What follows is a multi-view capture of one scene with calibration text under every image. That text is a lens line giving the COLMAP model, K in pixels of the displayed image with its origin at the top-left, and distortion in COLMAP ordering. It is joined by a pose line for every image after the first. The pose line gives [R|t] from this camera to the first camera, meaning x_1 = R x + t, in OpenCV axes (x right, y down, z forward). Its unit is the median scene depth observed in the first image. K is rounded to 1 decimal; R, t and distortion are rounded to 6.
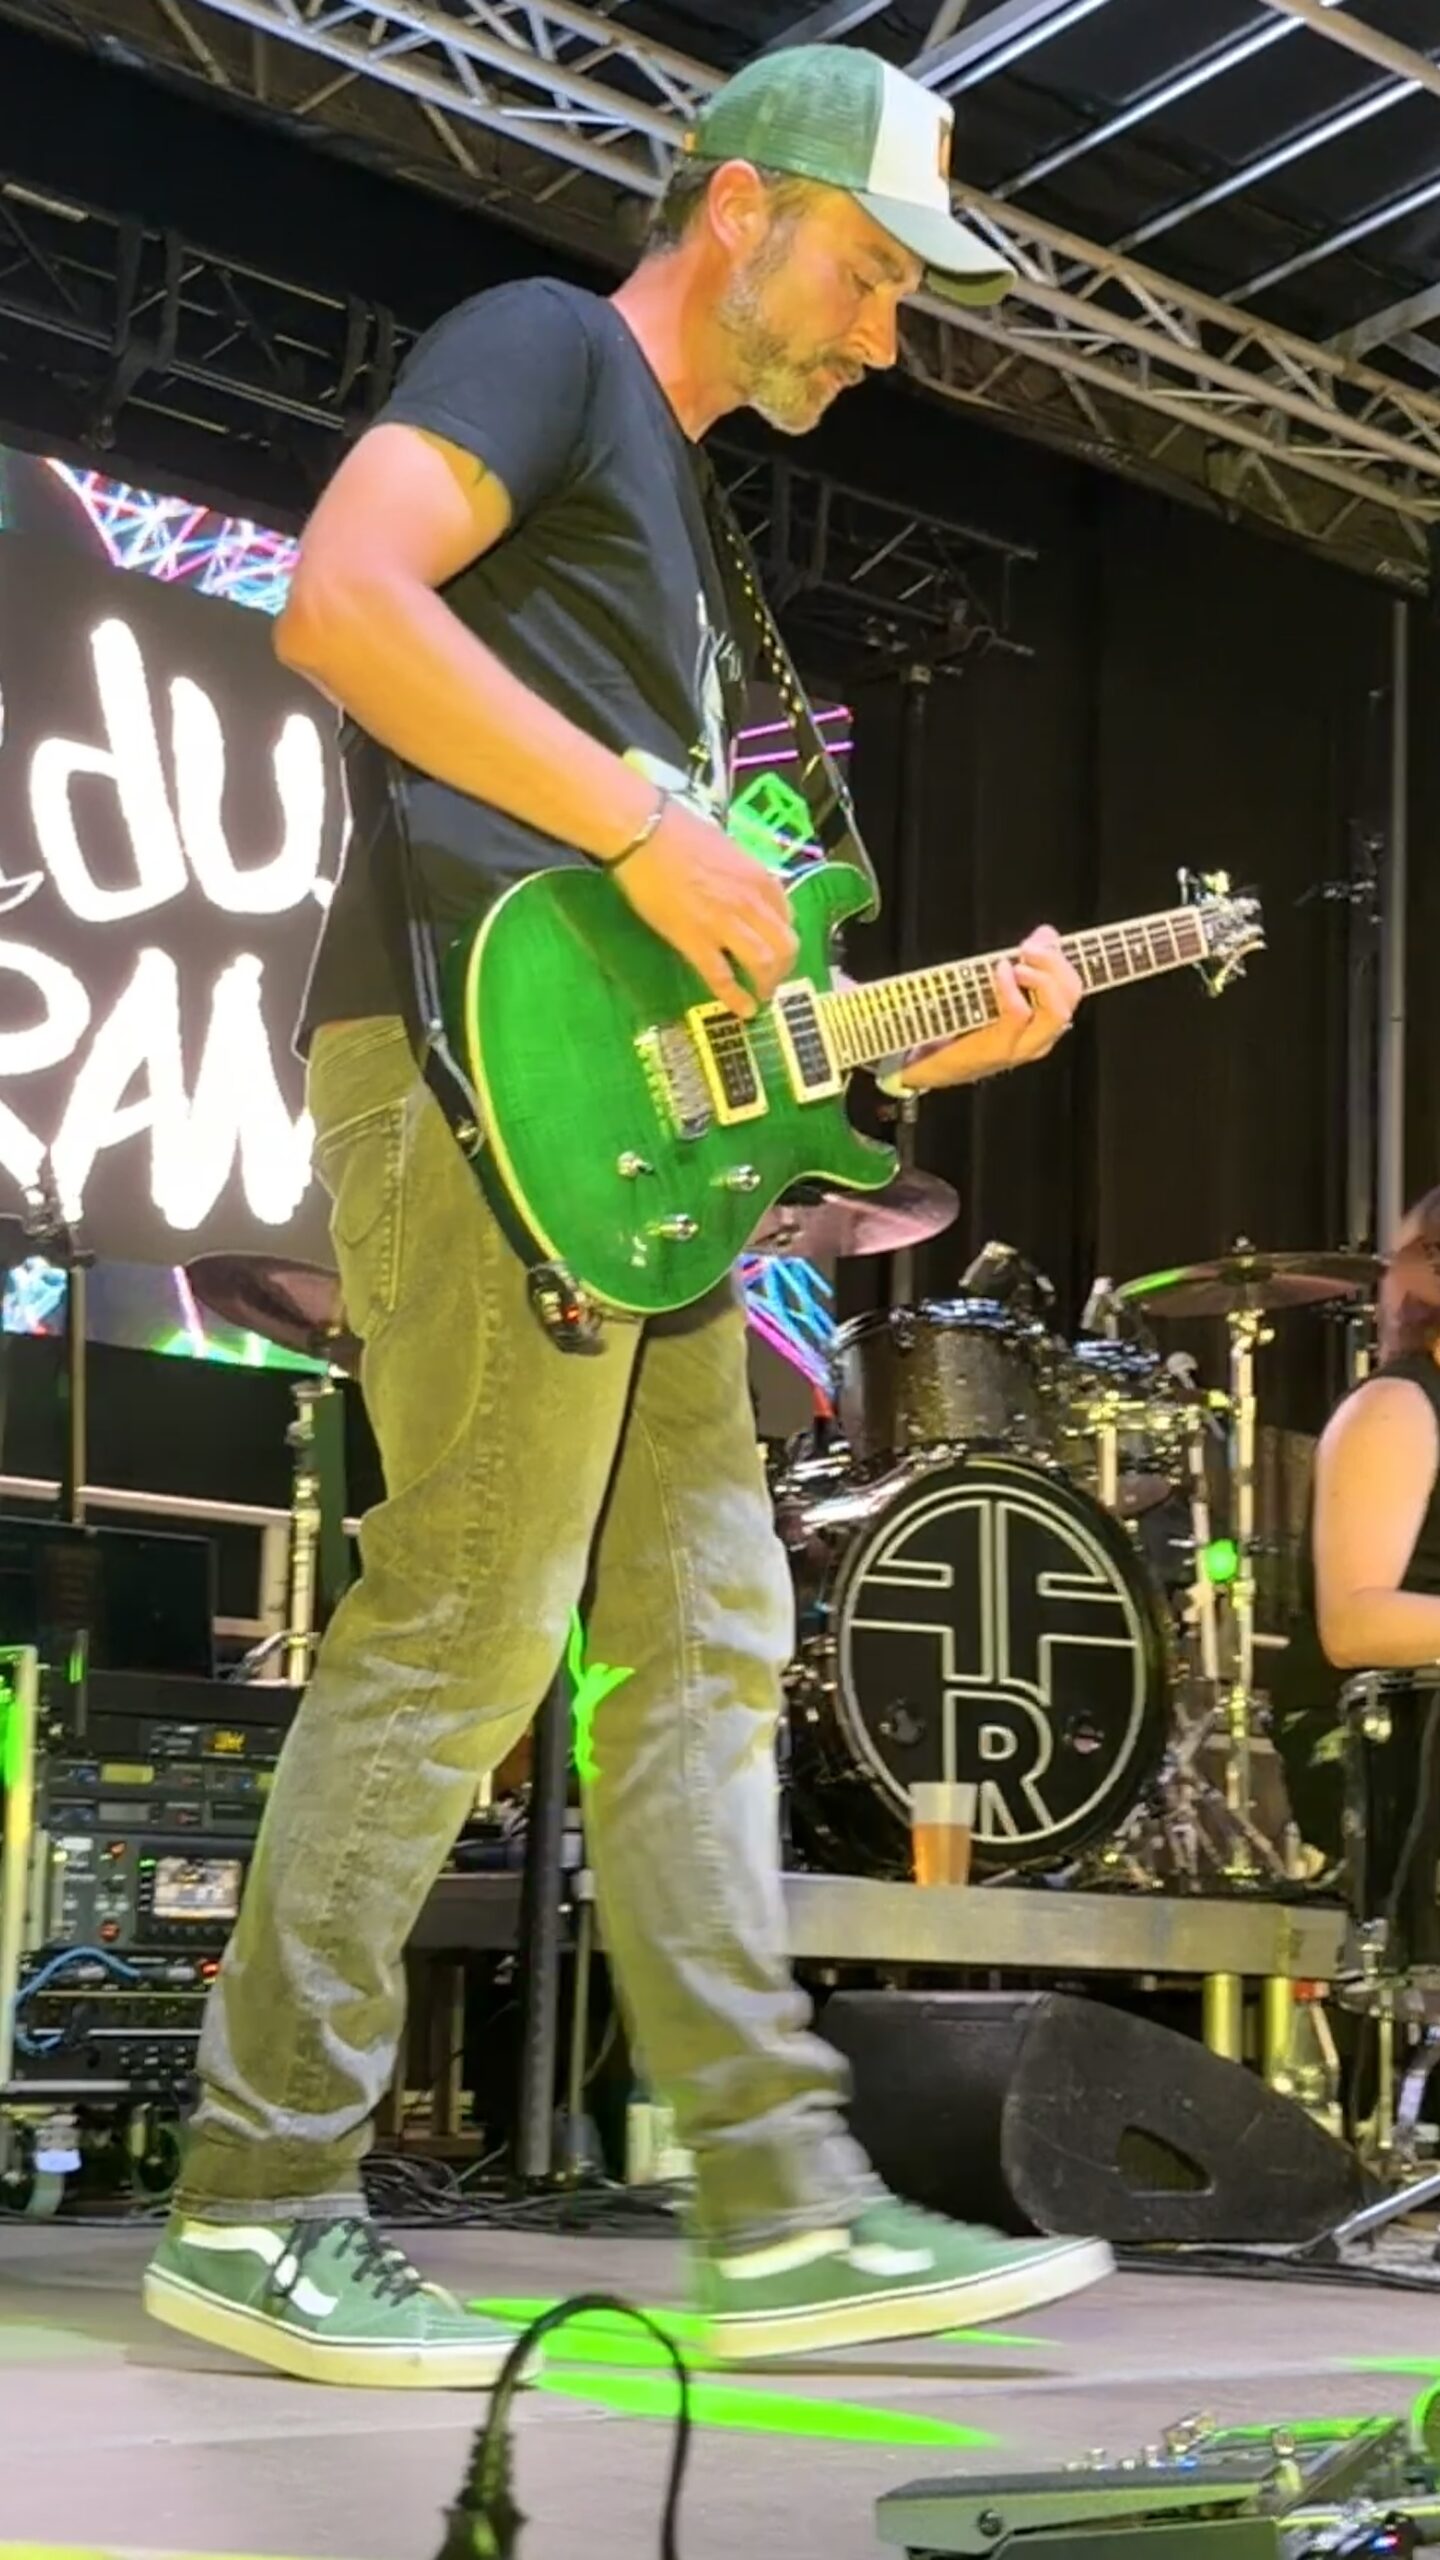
lens RADIAL K [[3953.4, 0, 665.5], [0, 3953.4, 1284.9], [0, 0, 1]] dist [0.000697, -0.081955]
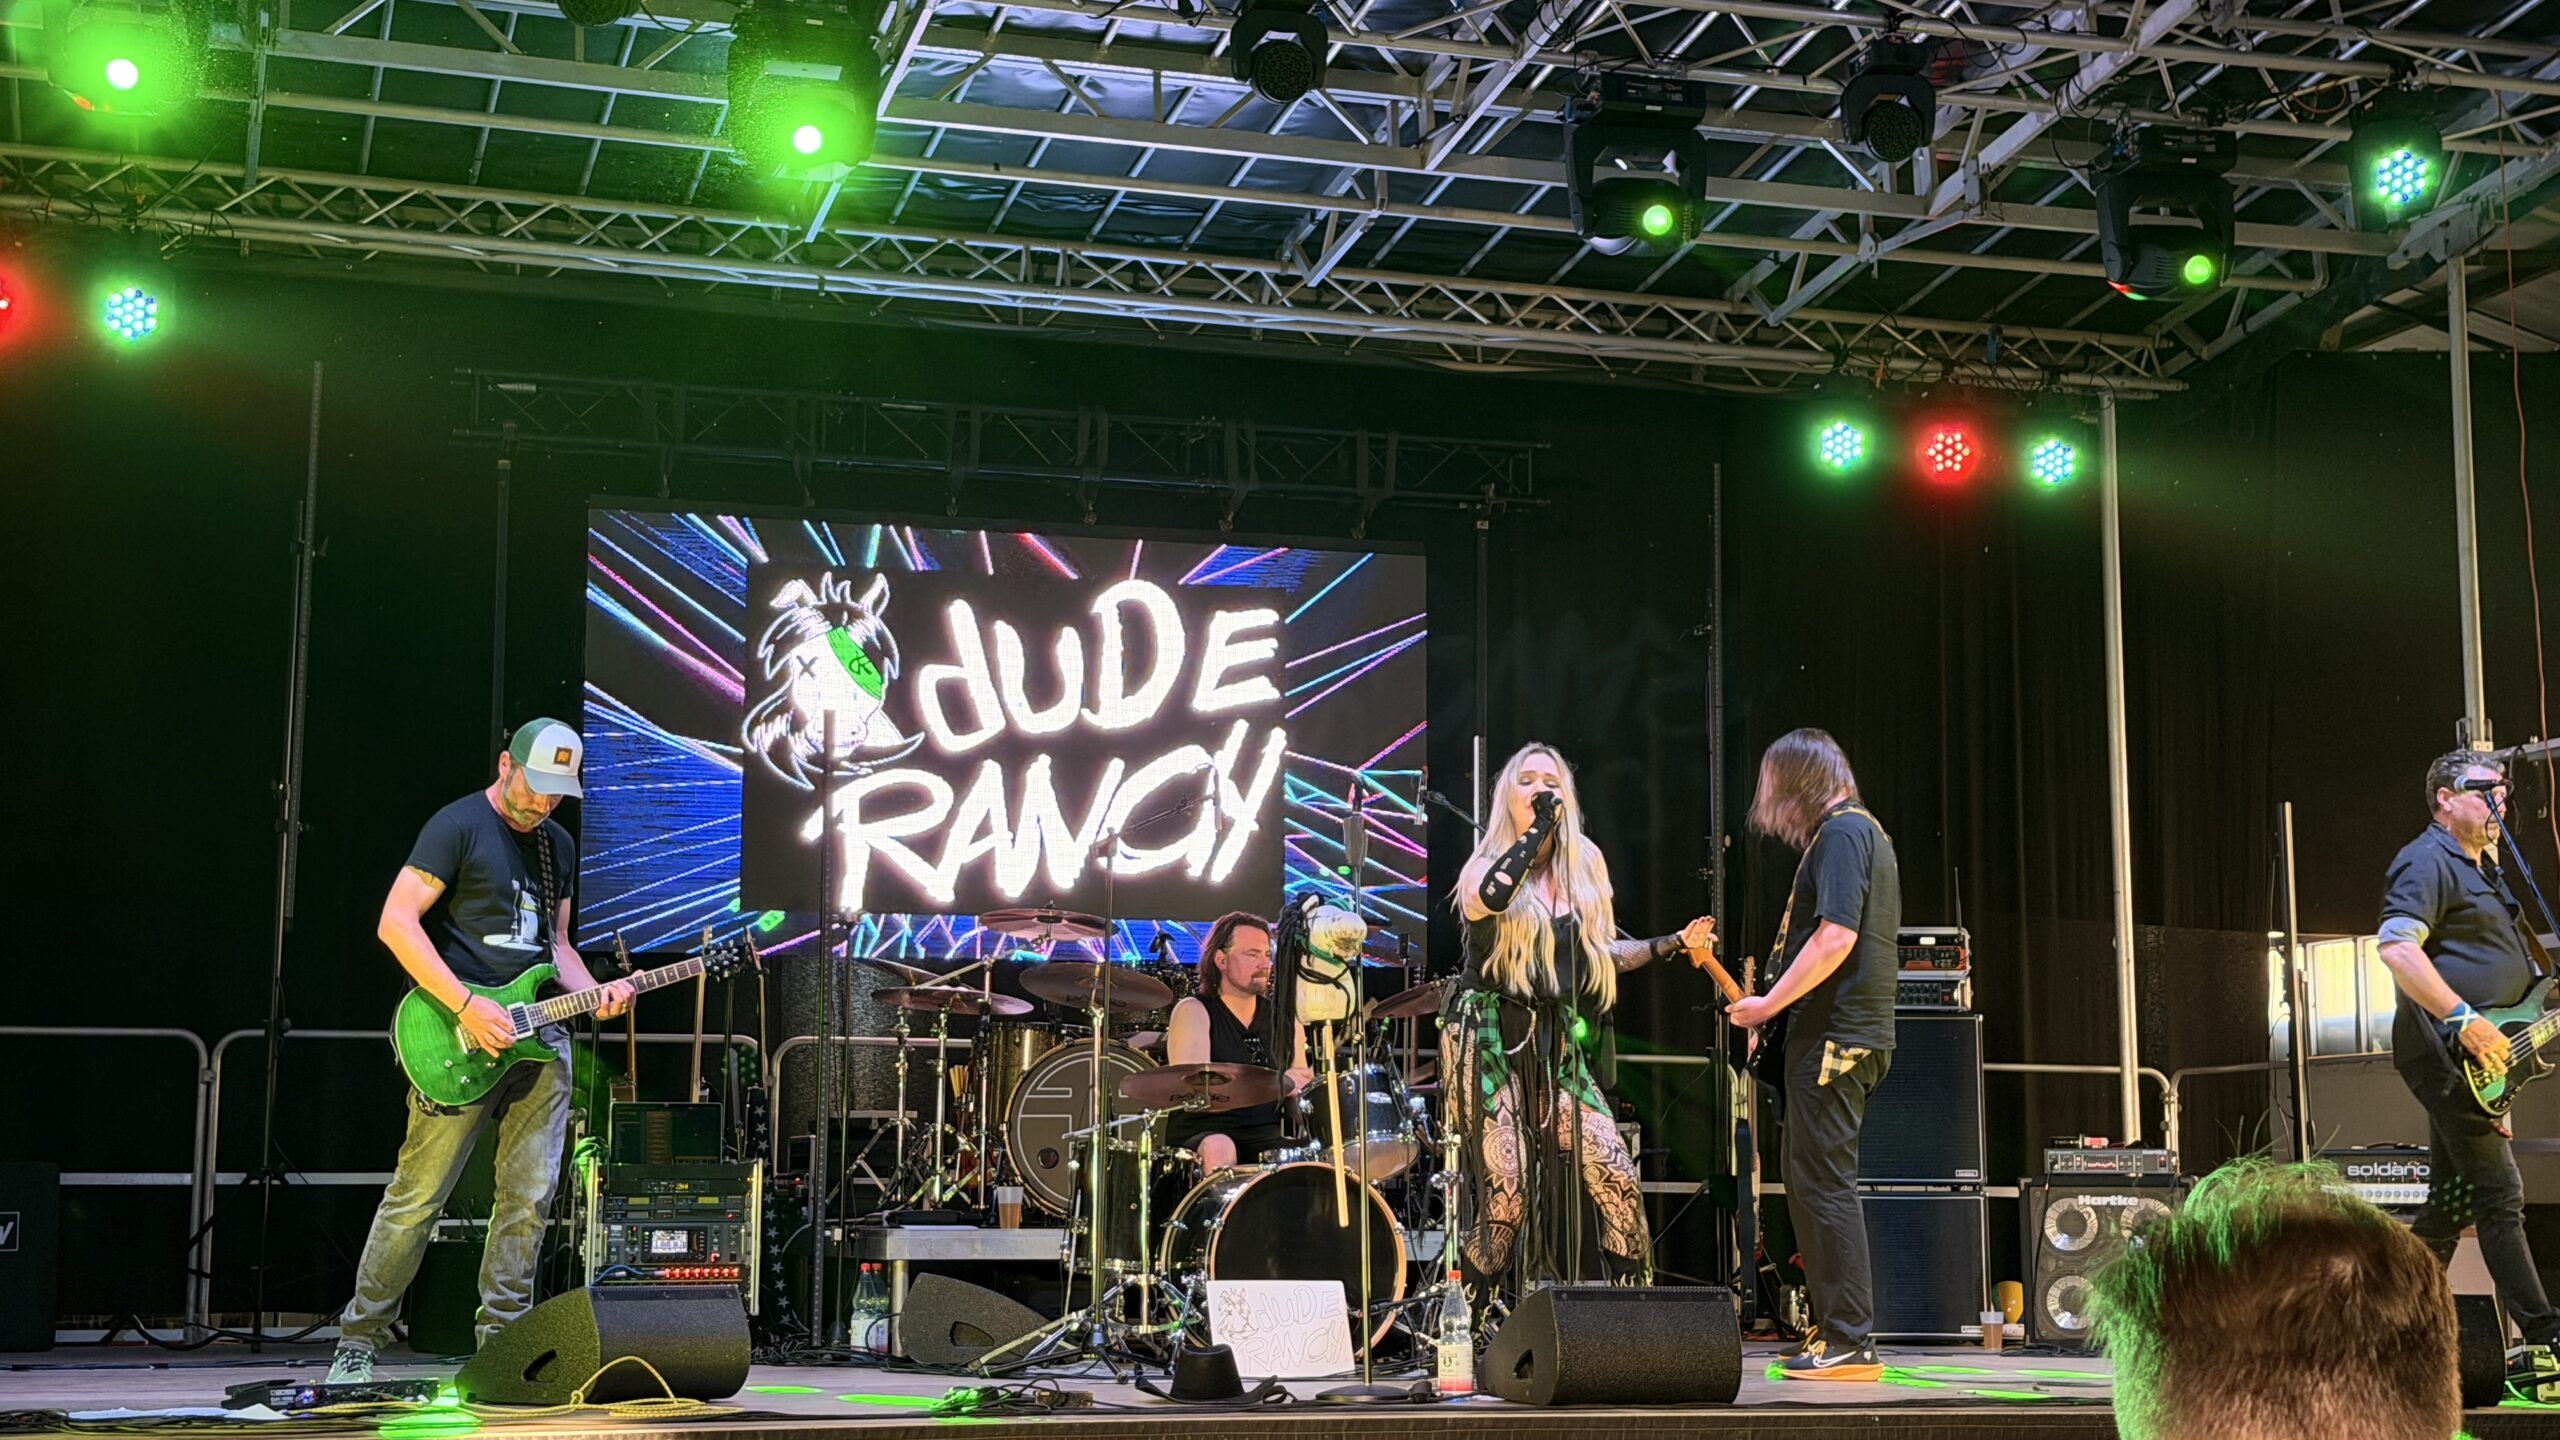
lens RADIAL K [[3568.3, 0, 1196.6], [0, 3568.3, 734.1], [0, 0, 1]] dist [0.120119, 0.090125]
pose [[0.921976, -0.075262, -0.379863, 0.669823], [0.088211, 0.995961, 0.016771, -0.120491], [0.377067, -0.048971, 0.924891, -0.661995]]
